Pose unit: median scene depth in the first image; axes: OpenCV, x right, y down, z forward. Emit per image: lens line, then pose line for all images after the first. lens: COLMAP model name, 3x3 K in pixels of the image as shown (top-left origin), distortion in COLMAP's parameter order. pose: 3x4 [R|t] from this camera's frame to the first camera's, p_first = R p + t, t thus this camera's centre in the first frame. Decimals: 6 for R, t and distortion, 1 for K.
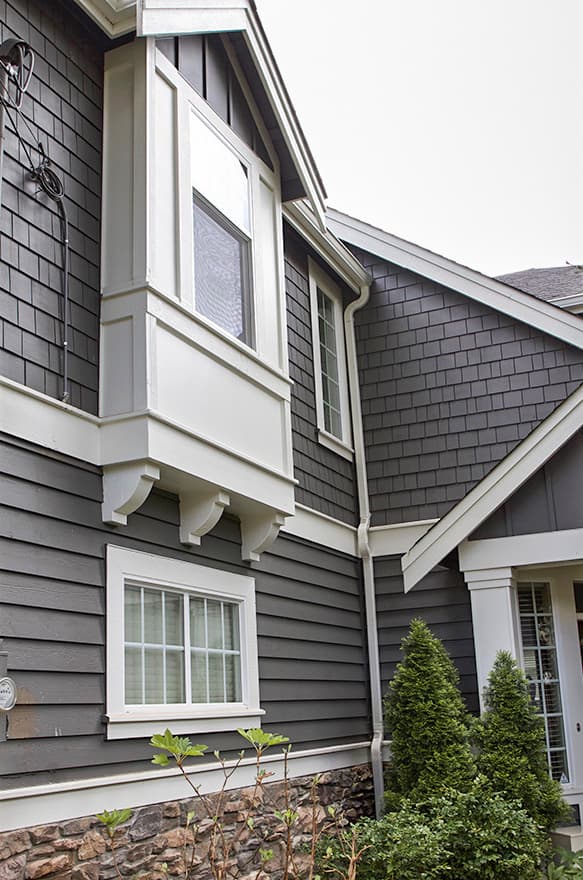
lens RADIAL K [[931.1, 0, 290.8], [0, 931.1, 455.1], [0, 0, 1]] dist [-0.104422, 0.040272]
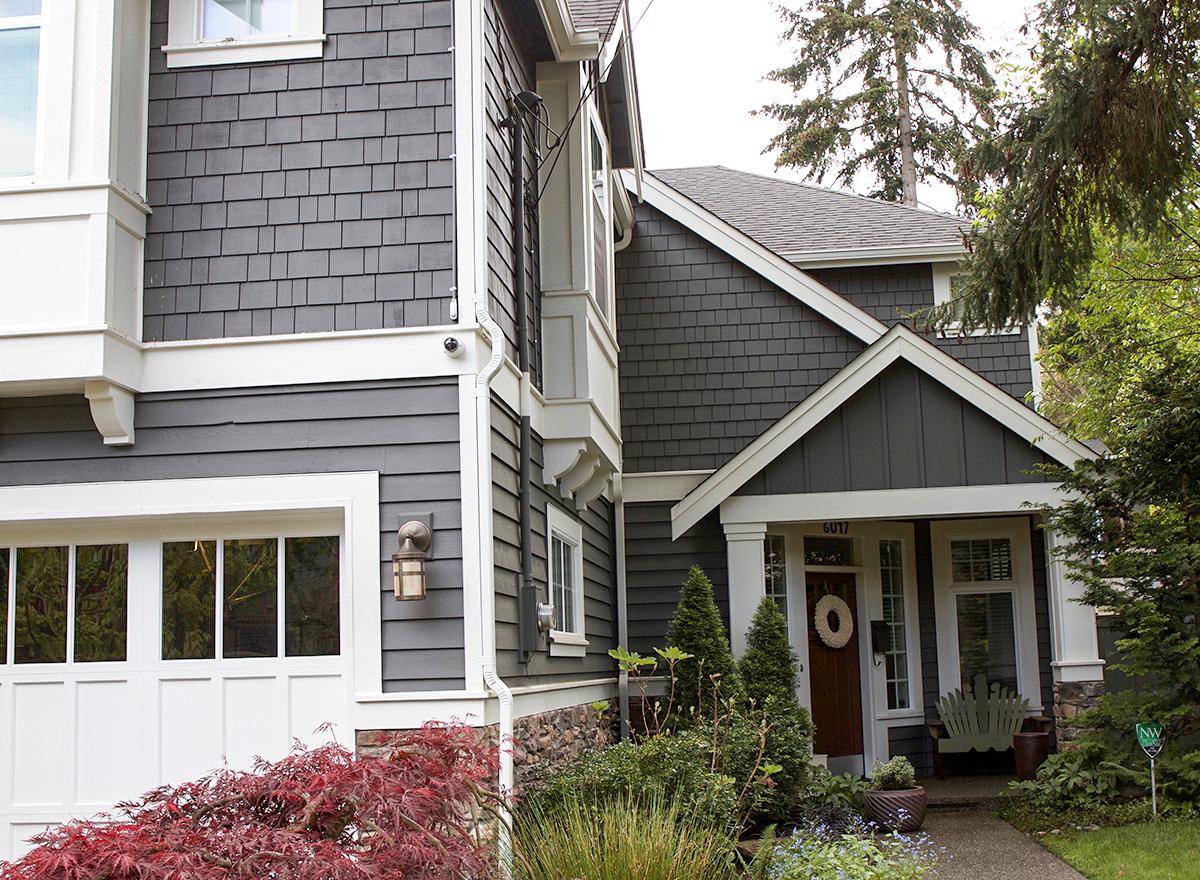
lens RADIAL K [[1457.7, 0, 614.1], [0, 1457.7, 444.3], [0, 0, 1]] dist [-0.096381, 0.100282]
pose [[0.946592, 0.061233, 0.316566, -0.465799], [-0.093779, 0.991642, 0.088605, -0.102848], [-0.308495, -0.113560, 0.944423, -0.547242]]
